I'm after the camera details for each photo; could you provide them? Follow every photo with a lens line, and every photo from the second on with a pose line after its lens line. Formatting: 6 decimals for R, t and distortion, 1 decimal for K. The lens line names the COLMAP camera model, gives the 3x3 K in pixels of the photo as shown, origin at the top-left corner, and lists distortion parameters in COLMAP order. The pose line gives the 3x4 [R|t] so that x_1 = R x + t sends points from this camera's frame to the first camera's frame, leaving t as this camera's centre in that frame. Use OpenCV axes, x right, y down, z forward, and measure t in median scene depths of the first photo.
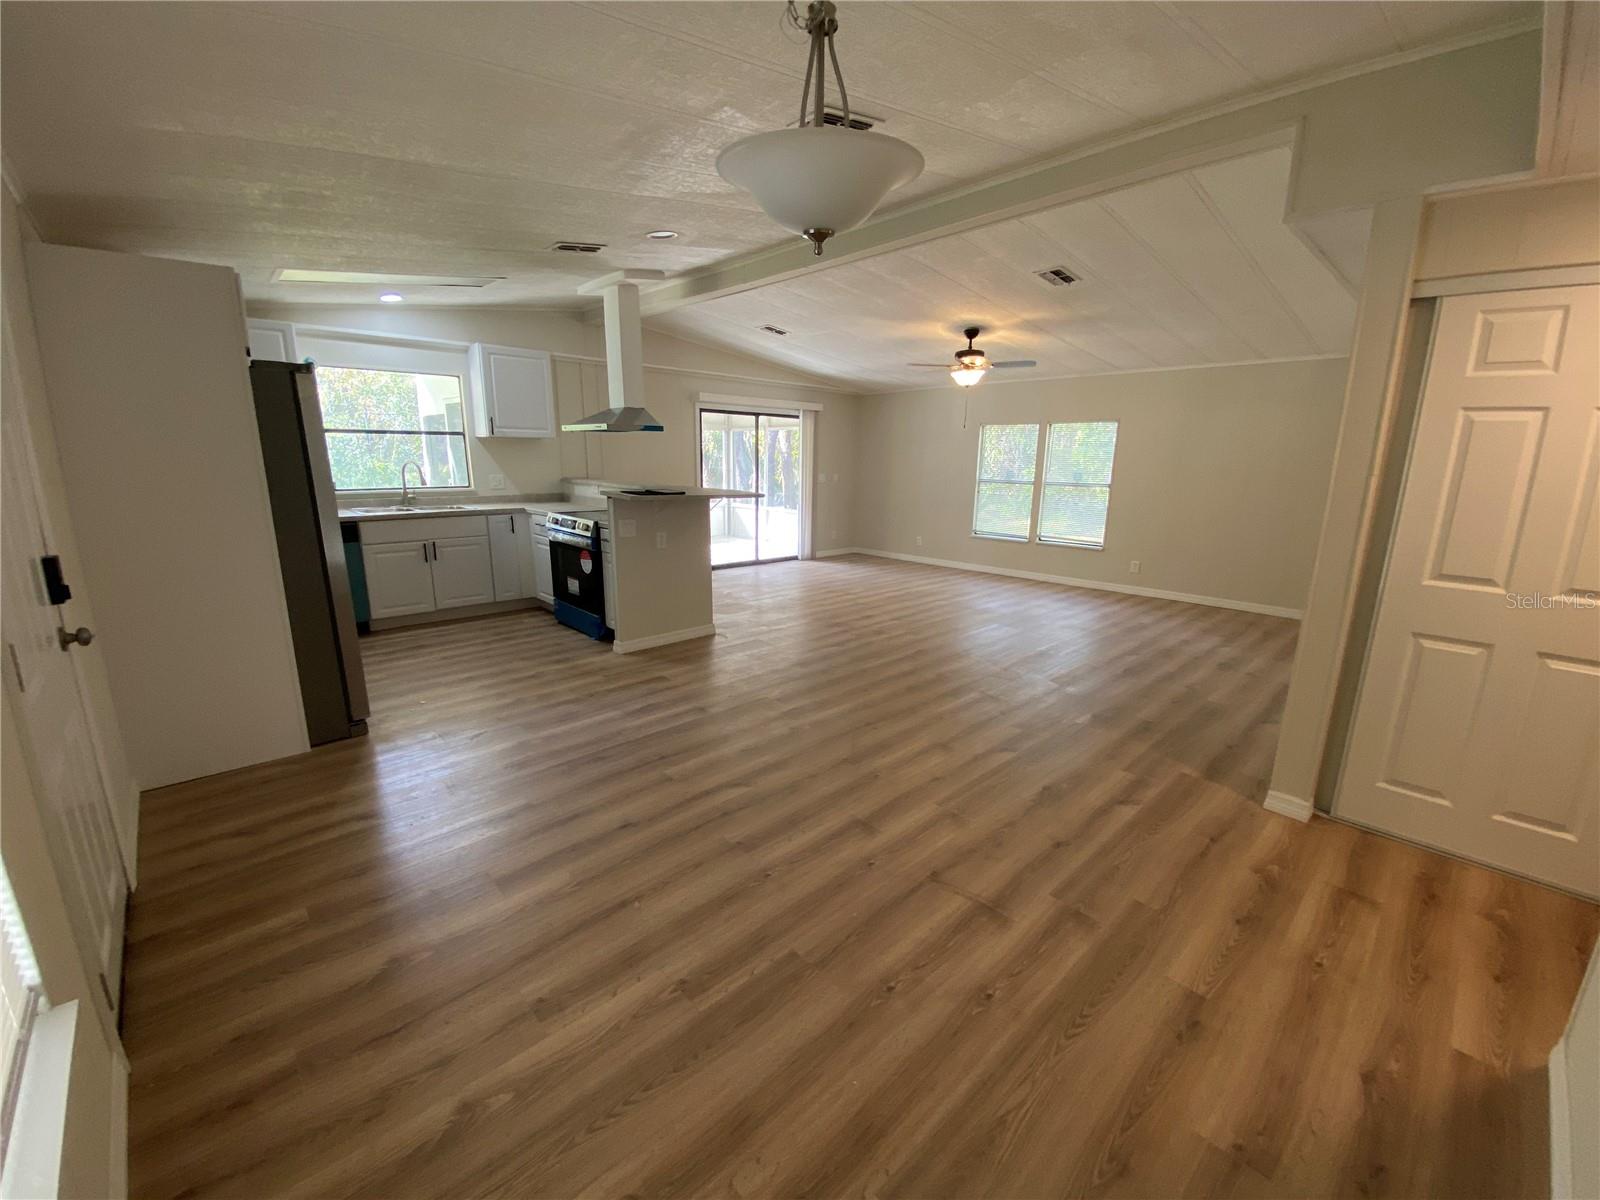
lens RADIAL K [[640.2, 0, 801.7], [0, 640.2, 600.3], [0, 0, 1]] dist [0.052700, -0.037858]
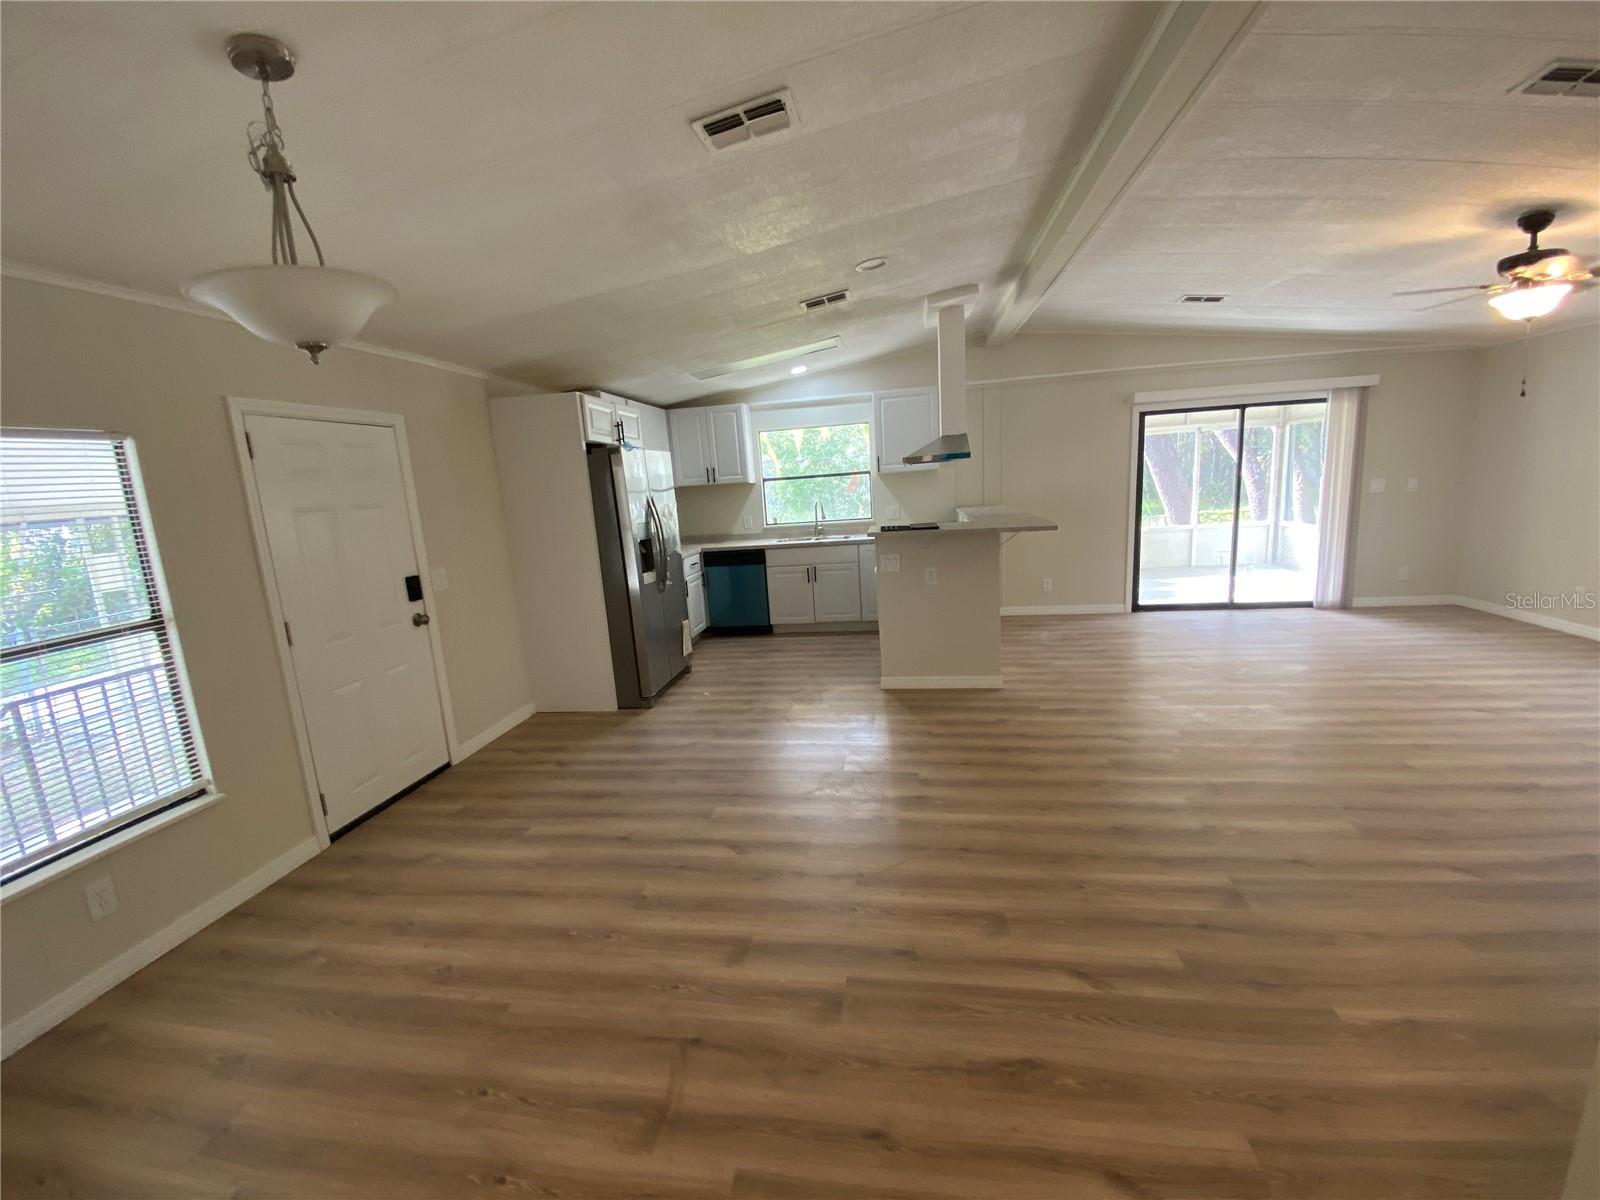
lens RADIAL K [[644.7, 0, 796.6], [0, 644.7, 604.4], [0, 0, 1]] dist [0.031958, -0.028172]
pose [[0.606656, 0.094294, -0.789352, 0.340264], [-0.105028, 0.993743, 0.037990, -0.058005], [0.787996, 0.059857, 0.612764, 0.232971]]
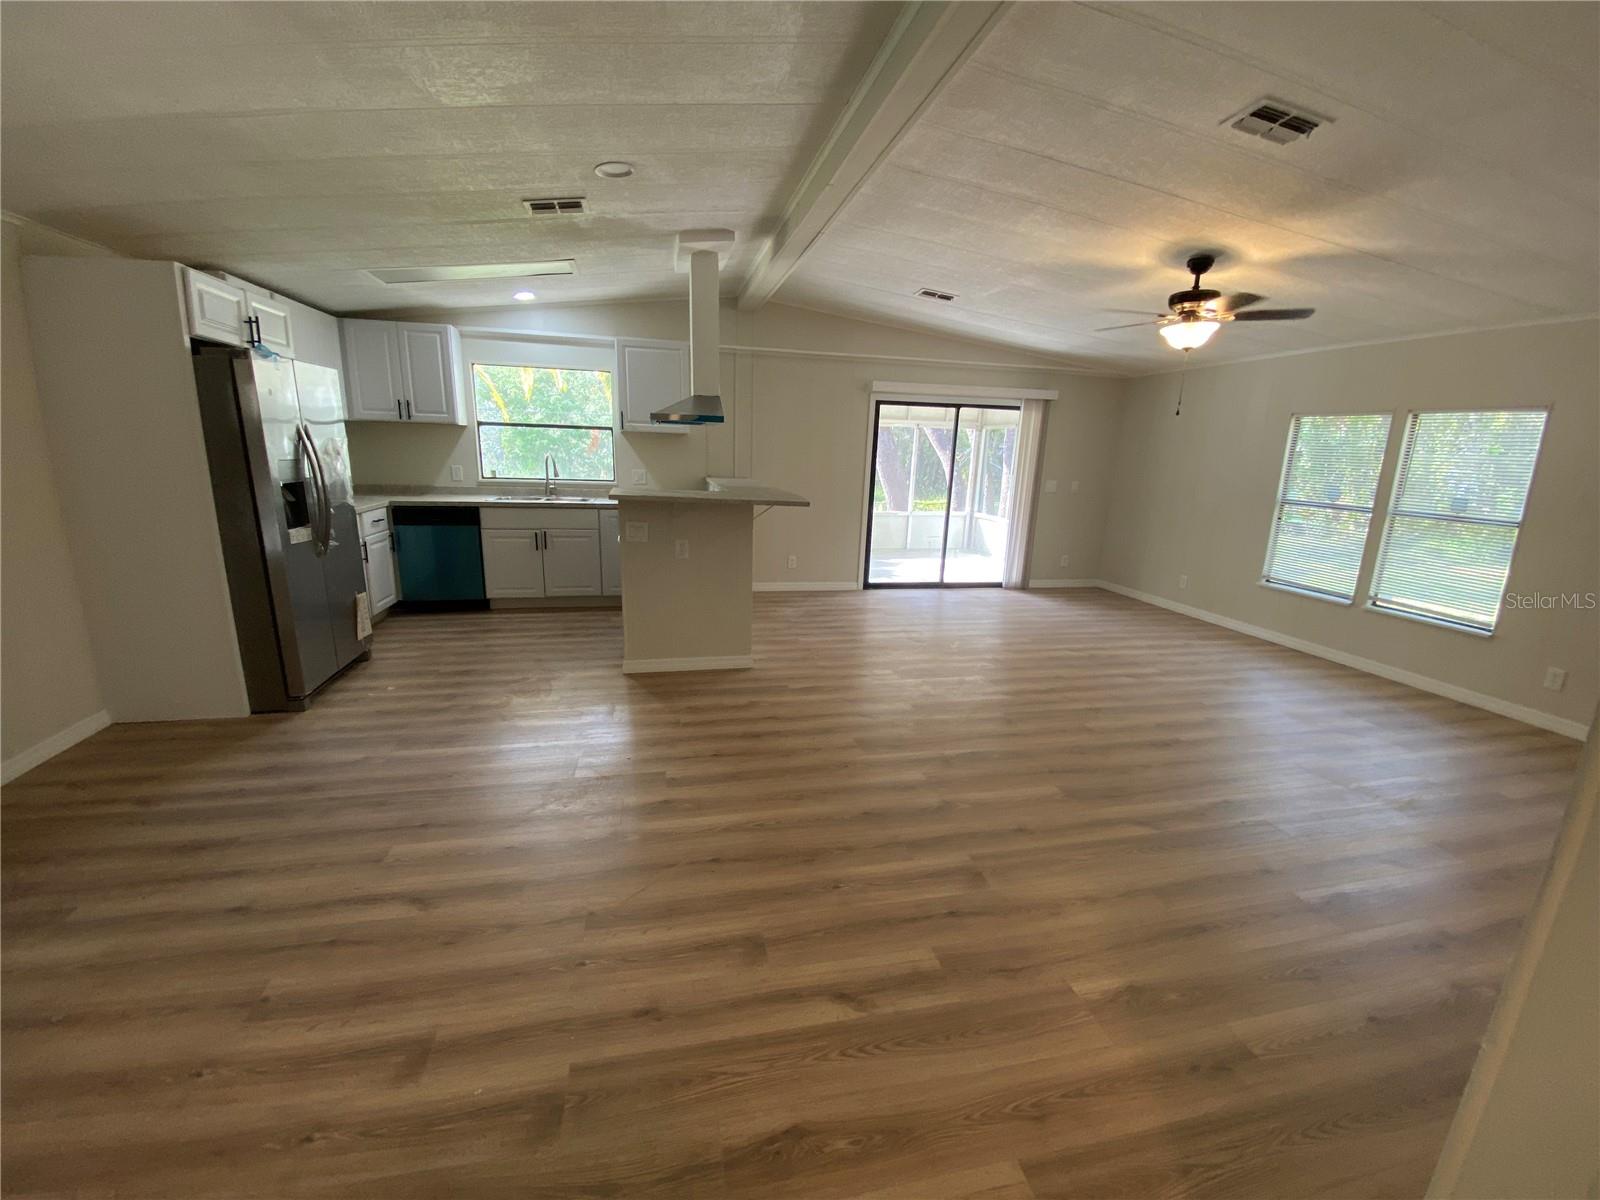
lens RADIAL K [[644.7, 0, 796.6], [0, 644.7, 604.4], [0, 0, 1]] dist [0.031958, -0.028172]
pose [[0.859647, 0.132431, -0.493426, 0.287549], [-0.133103, 0.990520, 0.033954, -0.059382], [0.493245, 0.036488, 0.869125, 0.285794]]
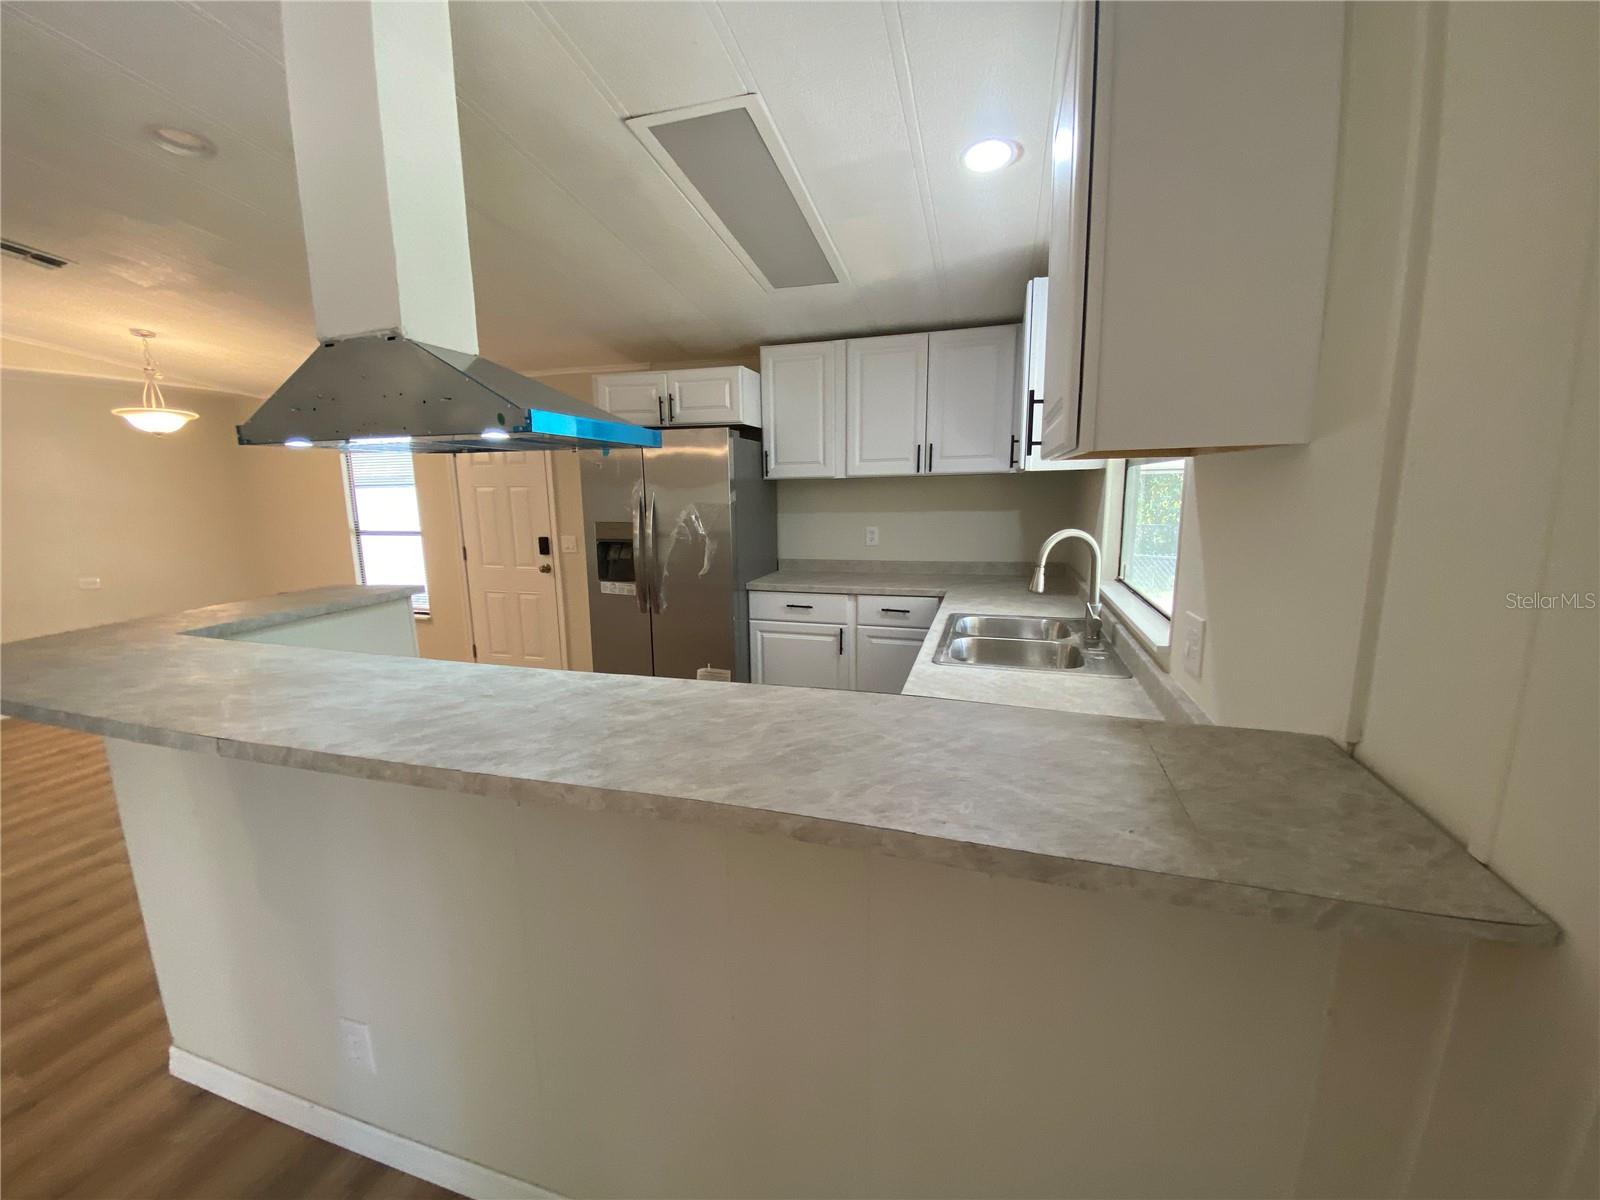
lens RADIAL K [[644.7, 0, 796.6], [0, 644.7, 604.4], [0, 0, 1]] dist [0.031958, -0.028172]
pose [[-0.869355, 0.086855, -0.486496, -0.250051], [-0.109014, 0.926480, 0.360210, -0.291542], [0.482015, 0.366185, -0.795971, 1.223261]]
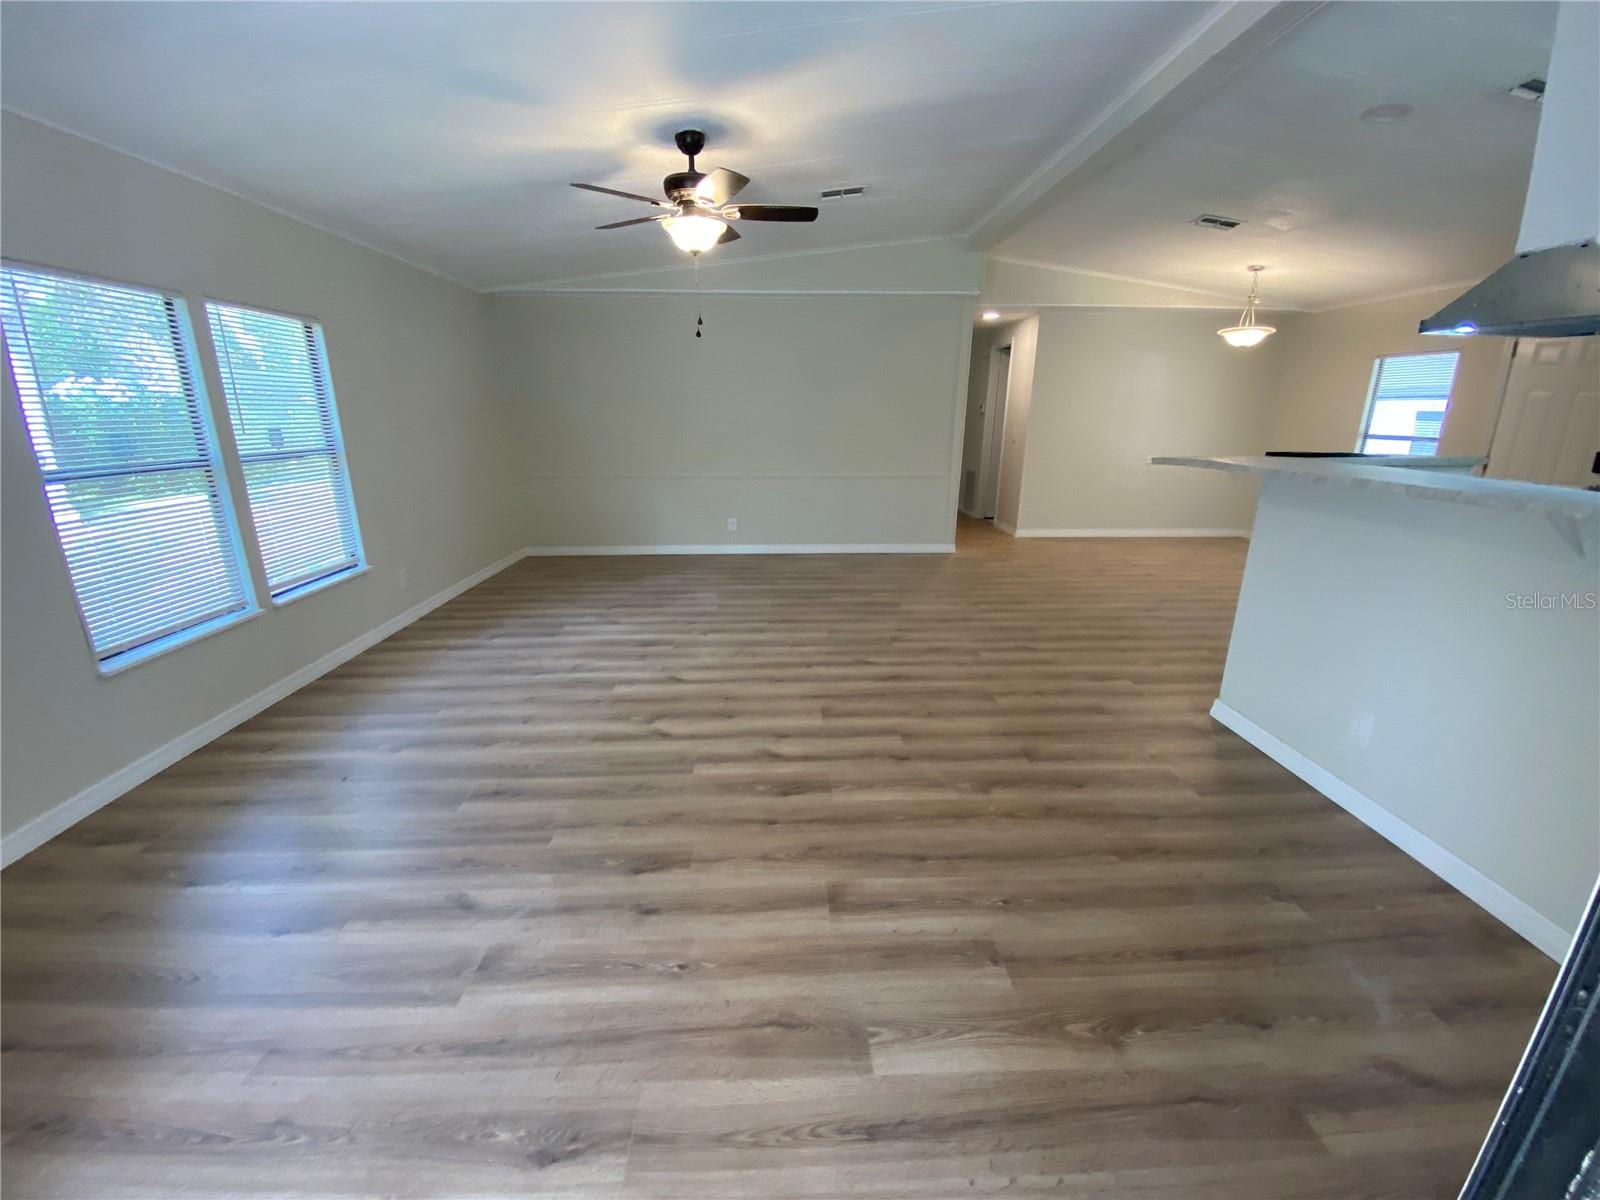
lens RADIAL K [[640.2, 0, 801.7], [0, 640.2, 600.3], [0, 0, 1]] dist [0.052700, -0.037858]
pose [[-0.754483, -0.193716, 0.627080, -0.186401], [0.136083, 0.888513, 0.438208, -0.311130], [-0.642056, 0.415955, -0.644007, 1.441214]]
